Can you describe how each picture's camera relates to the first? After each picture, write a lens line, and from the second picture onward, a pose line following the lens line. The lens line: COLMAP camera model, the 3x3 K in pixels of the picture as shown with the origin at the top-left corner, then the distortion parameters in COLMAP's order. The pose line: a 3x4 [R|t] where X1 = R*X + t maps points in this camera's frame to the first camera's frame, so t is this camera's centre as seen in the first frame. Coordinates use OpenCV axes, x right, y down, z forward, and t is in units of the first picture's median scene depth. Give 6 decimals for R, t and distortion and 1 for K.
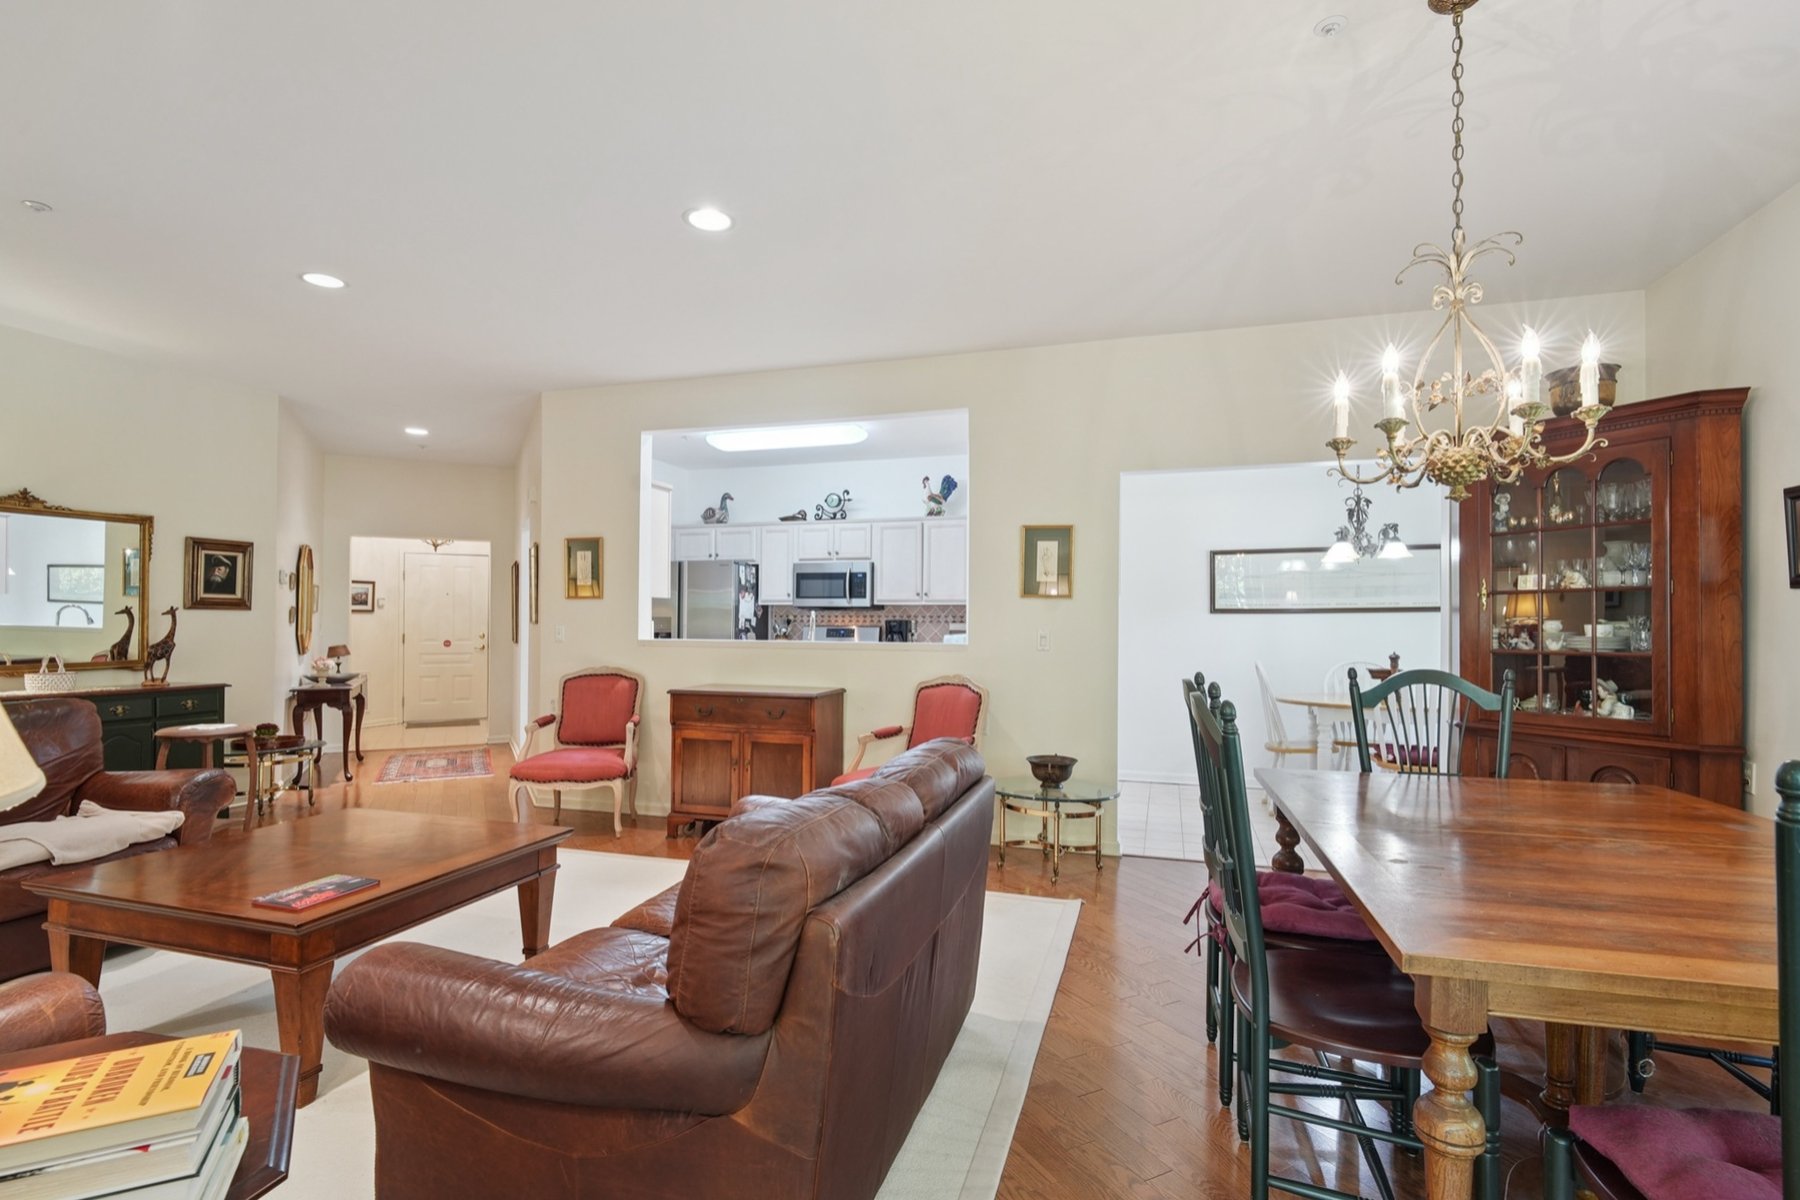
lens RADIAL K [[843.1, 0, 886.9], [0, 843.1, 636.6], [0, 0, 1]] dist [0.005345, -0.003483]
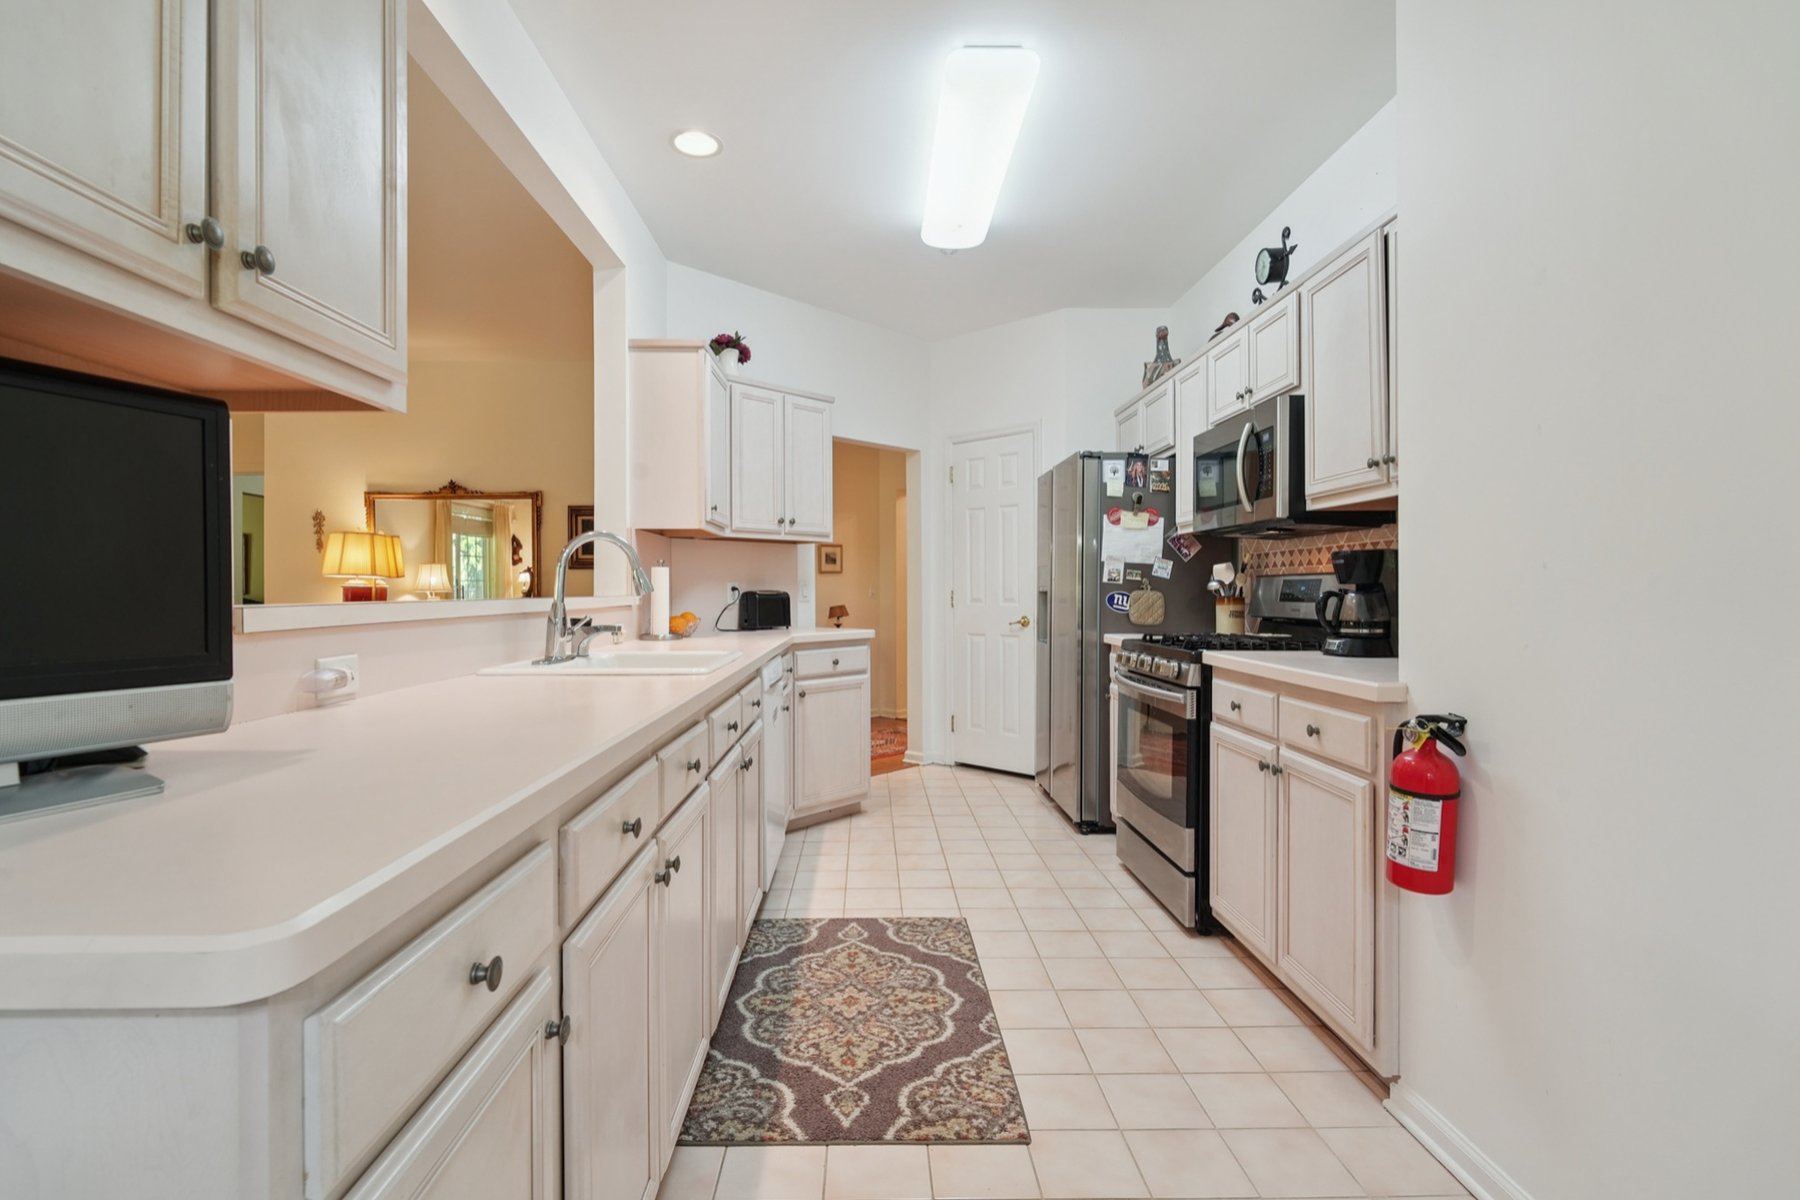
lens RADIAL K [[843.1, 0, 863.1], [0, 843.1, 590.5], [0, 0, 1]] dist [0.005345, -0.003483]
pose [[0.326158, -0.005053, -0.945302, 0.376002], [-0.012997, 0.999867, -0.009829, 0.002603], [0.945226, 0.015492, 0.326049, 0.995396]]
